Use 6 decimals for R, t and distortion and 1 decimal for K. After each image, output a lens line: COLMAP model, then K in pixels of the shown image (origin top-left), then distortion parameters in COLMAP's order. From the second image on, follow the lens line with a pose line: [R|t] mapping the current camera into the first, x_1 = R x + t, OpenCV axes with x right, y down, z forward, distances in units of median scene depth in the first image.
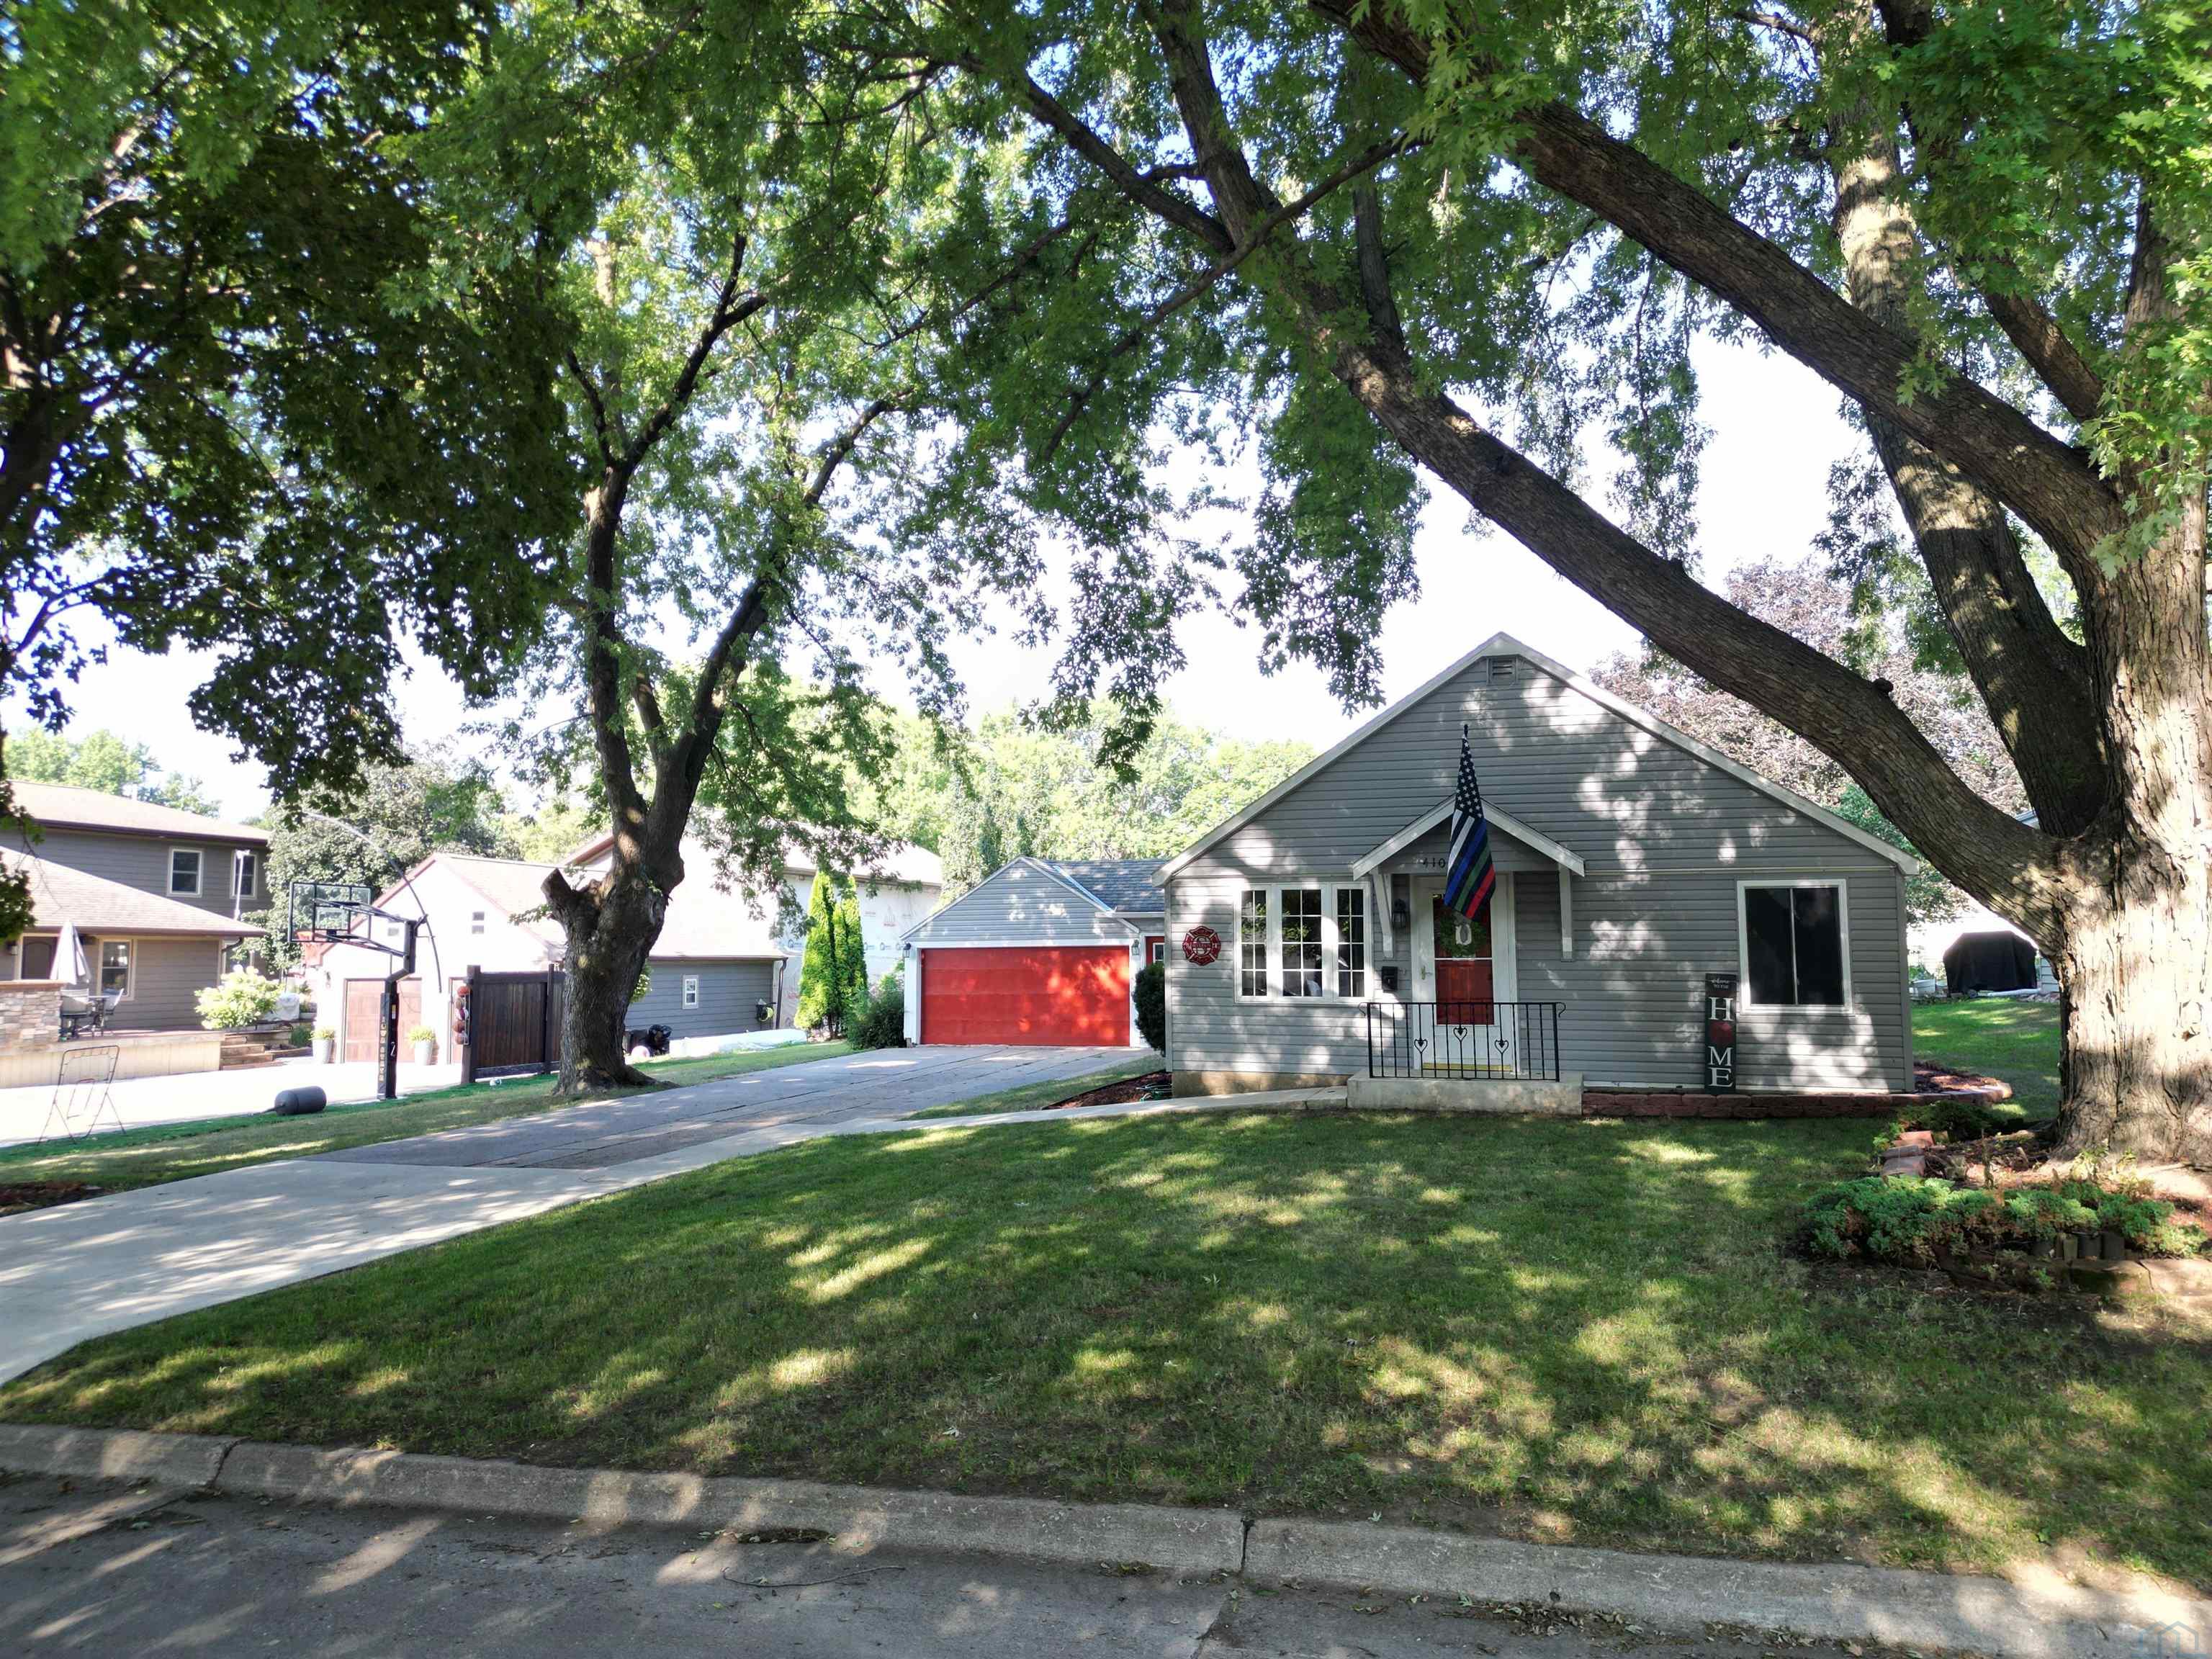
lens RADIAL K [[1536.5, 0, 1096.1], [0, 1536.5, 839.2], [0, 0, 1]] dist [0.083573, -0.088095]
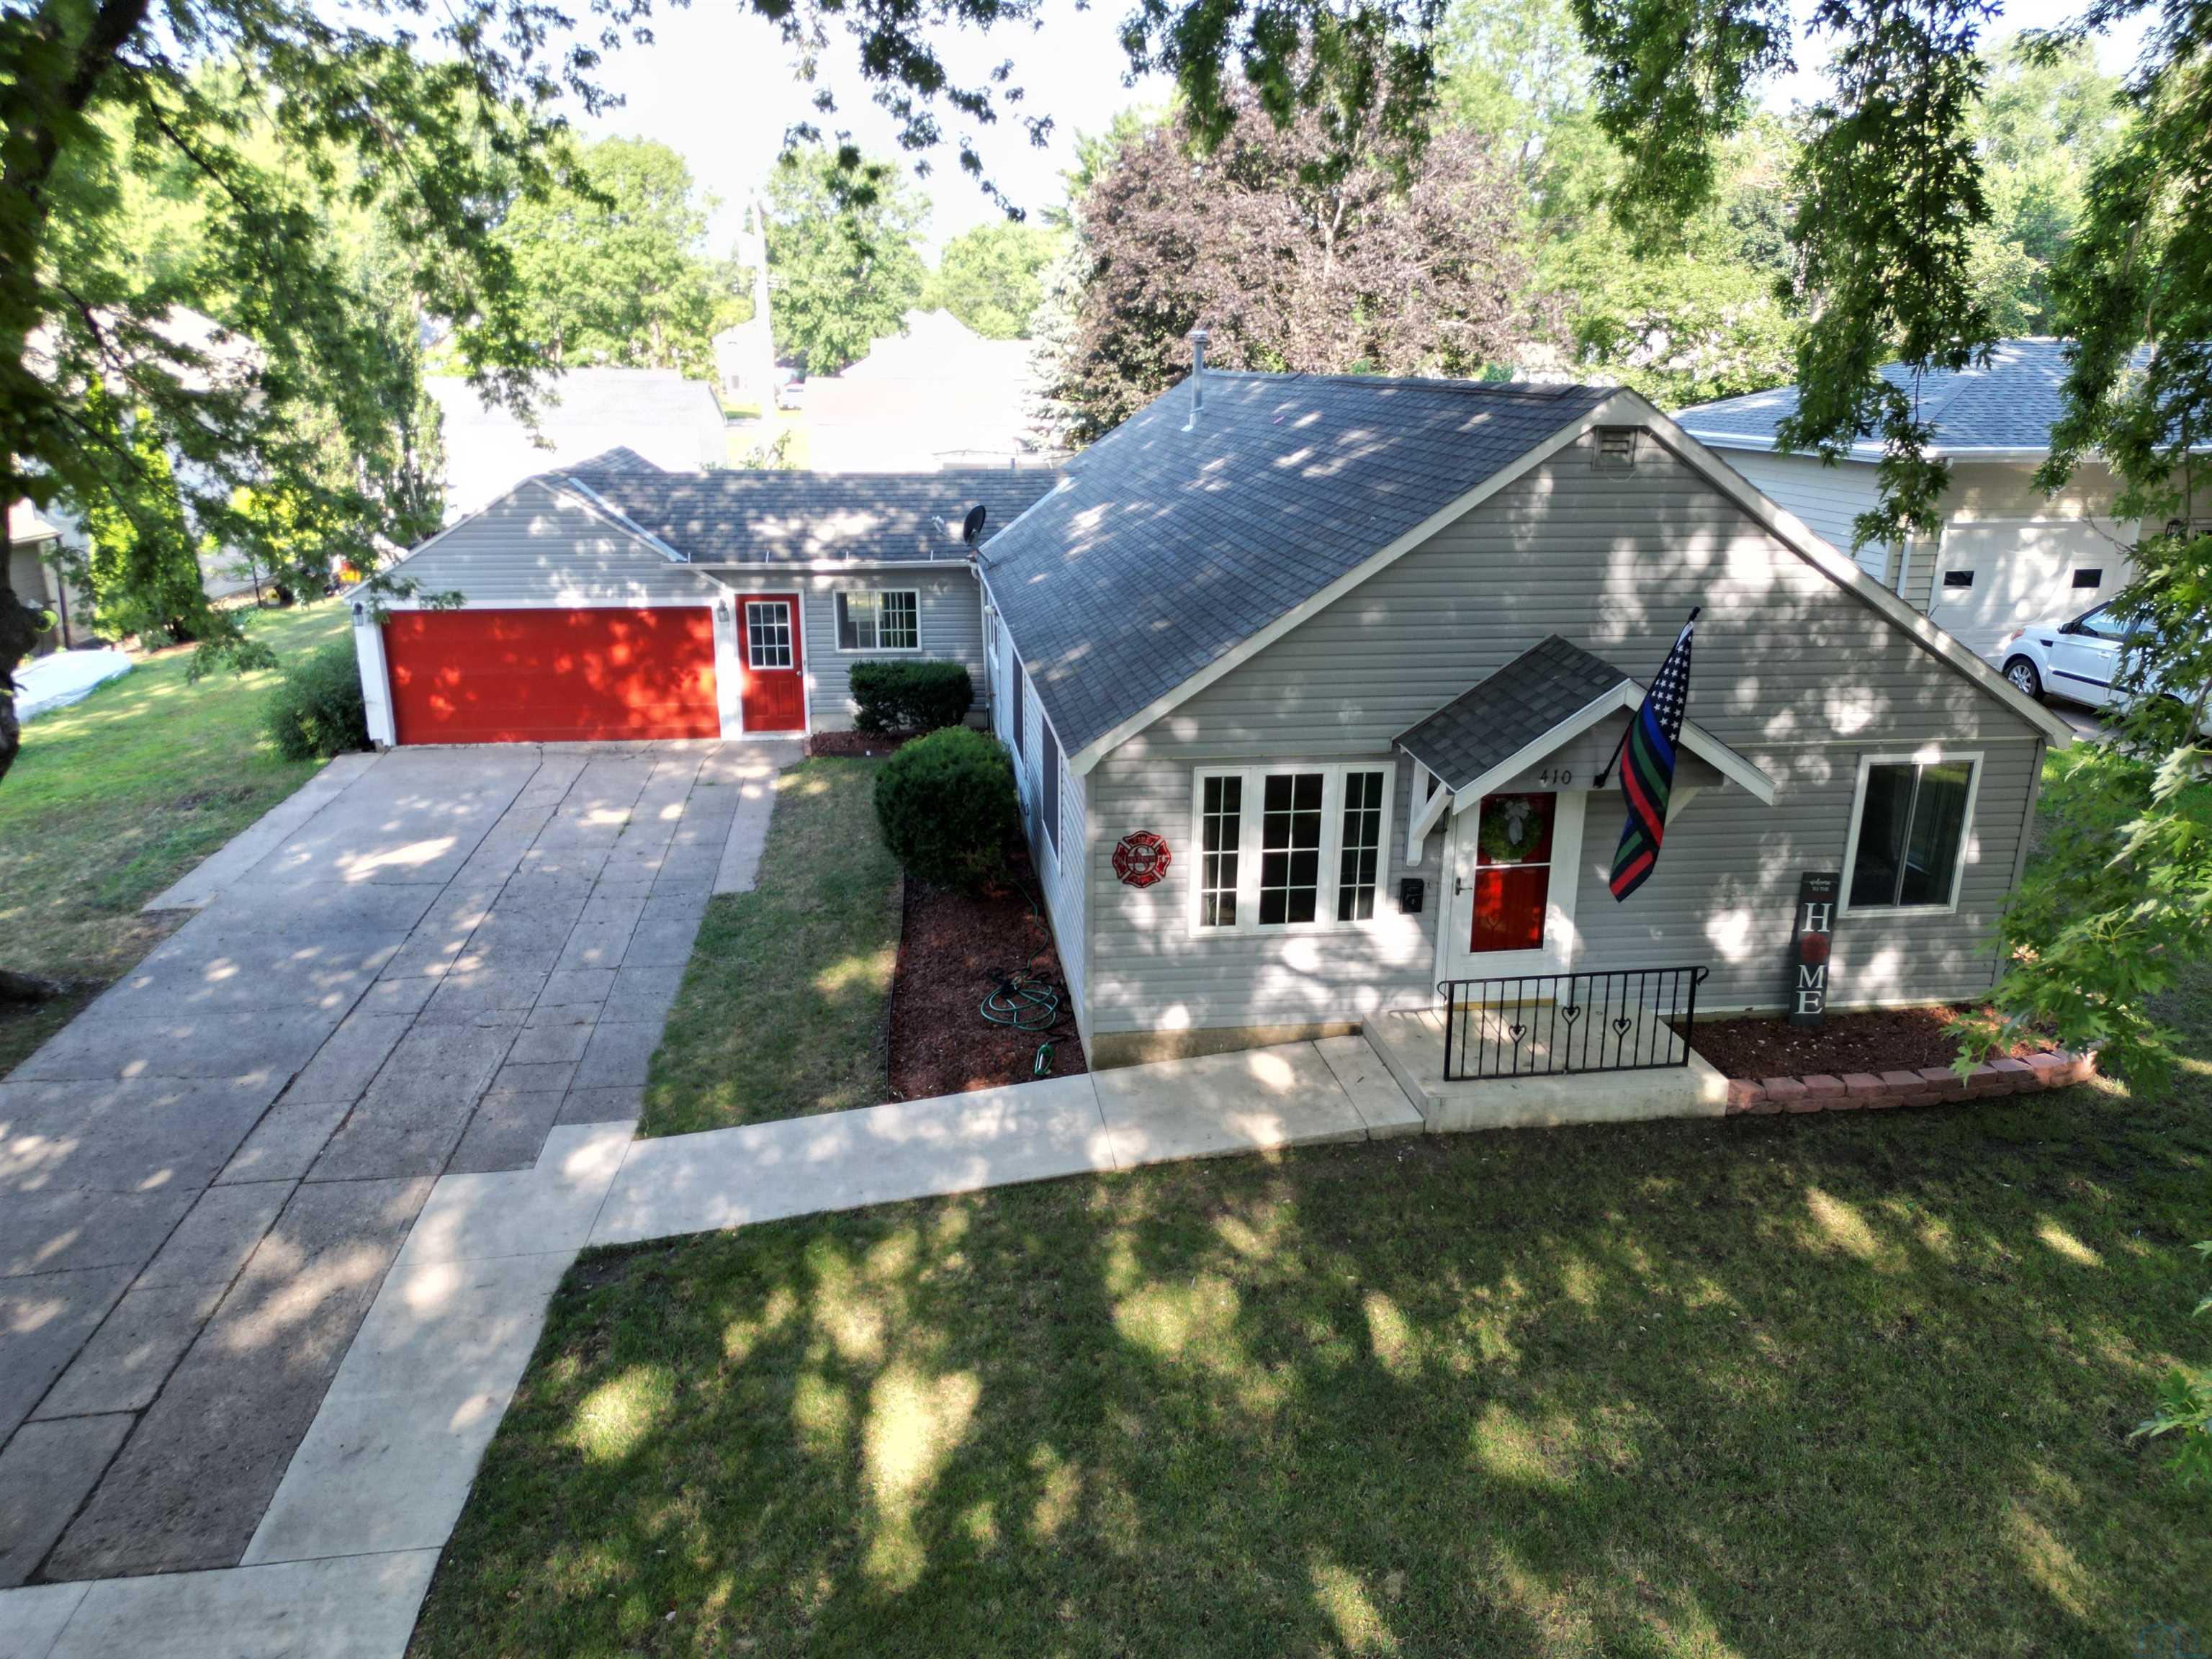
lens RADIAL K [[1536.5, 0, 1096.1], [0, 1536.5, 839.2], [0, 0, 1]] dist [0.083573, -0.088095]
pose [[0.904950, -0.115791, 0.409461, -0.222772], [-0.044194, 0.931484, 0.361088, -0.179229], [-0.423217, -0.344862, 0.837829, 0.474273]]
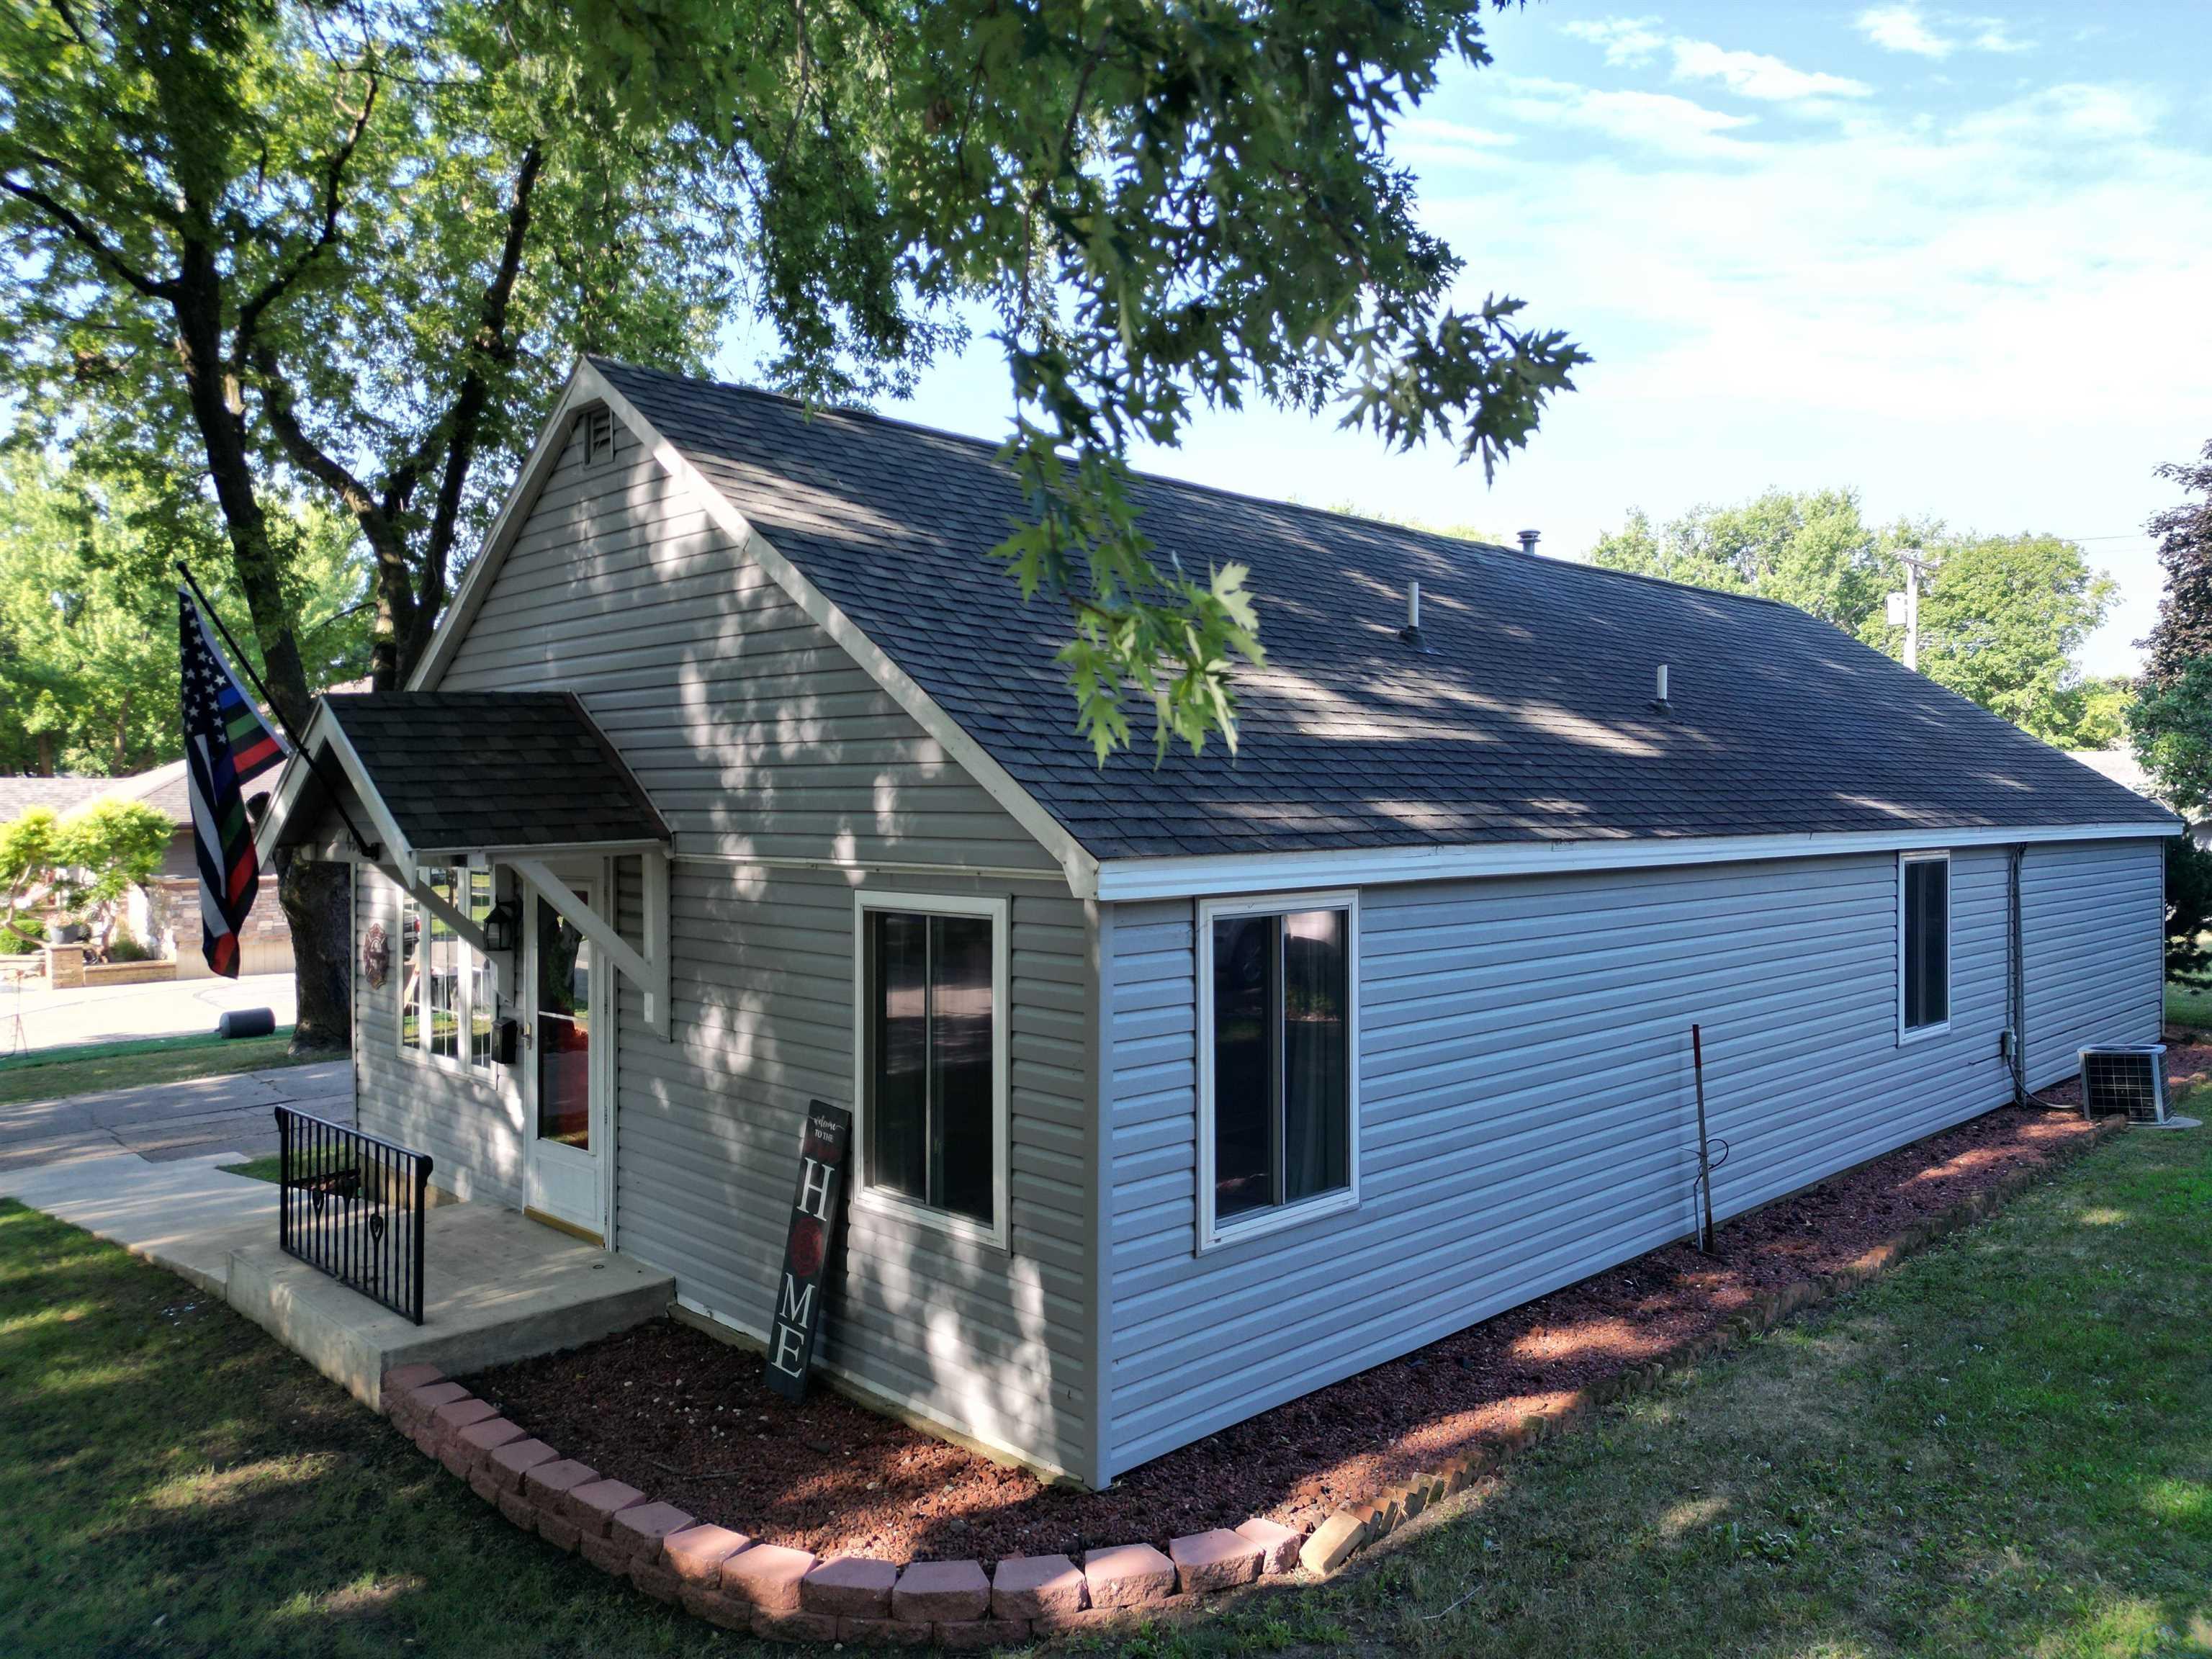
lens RADIAL K [[1568.2, 0, 1106.0], [0, 1568.2, 829.5], [0, 0, 1]] dist [0.083151, -0.084850]
pose [[0.878815, 0.008865, -0.477080, 0.627301], [0.034514, 0.996028, 0.082085, -0.021109], [0.475912, -0.088603, 0.875018, 0.616581]]
